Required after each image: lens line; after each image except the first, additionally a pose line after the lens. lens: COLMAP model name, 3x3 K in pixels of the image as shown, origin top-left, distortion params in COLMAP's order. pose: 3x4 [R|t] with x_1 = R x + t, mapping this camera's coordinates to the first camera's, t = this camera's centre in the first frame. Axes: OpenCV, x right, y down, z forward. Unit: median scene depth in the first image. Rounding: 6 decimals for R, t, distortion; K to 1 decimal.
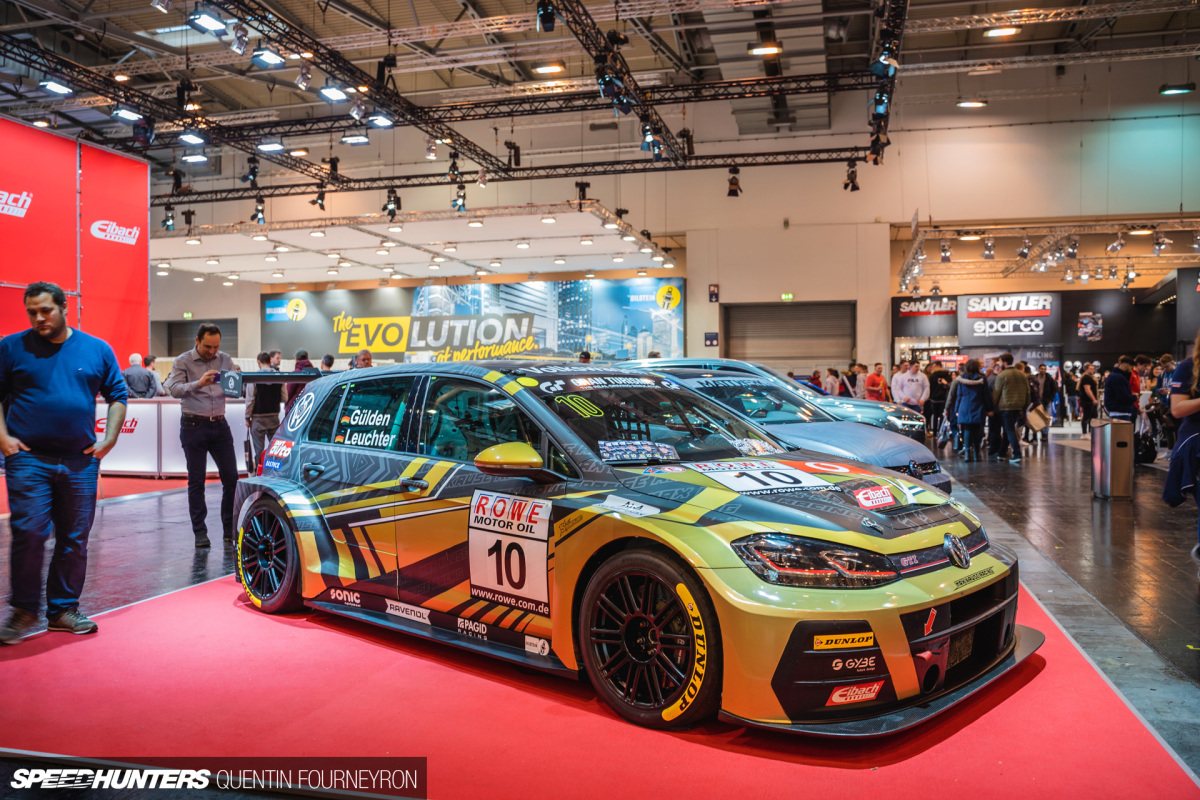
lens RADIAL K [[1005.4, 0, 608.9], [0, 1005.4, 400.8], [0, 0, 1]] dist [-0.077052, 0.021831]
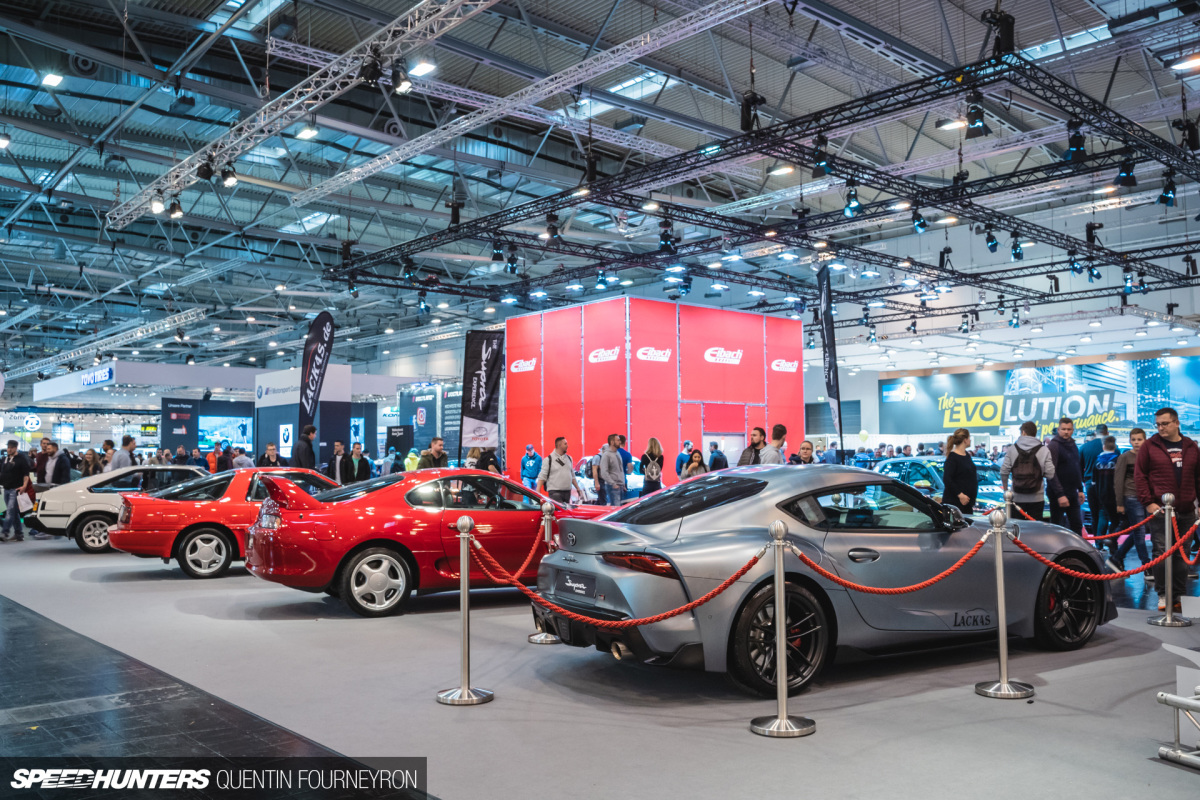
lens RADIAL K [[1005.4, 0, 603.4], [0, 1005.4, 395.5], [0, 0, 1]] dist [-0.077052, 0.021831]
pose [[0.819086, -0.037298, -0.572457, 0.086933], [-0.004255, 0.997462, -0.071077, 0.000240], [0.573655, 0.060654, 0.816848, -0.224454]]
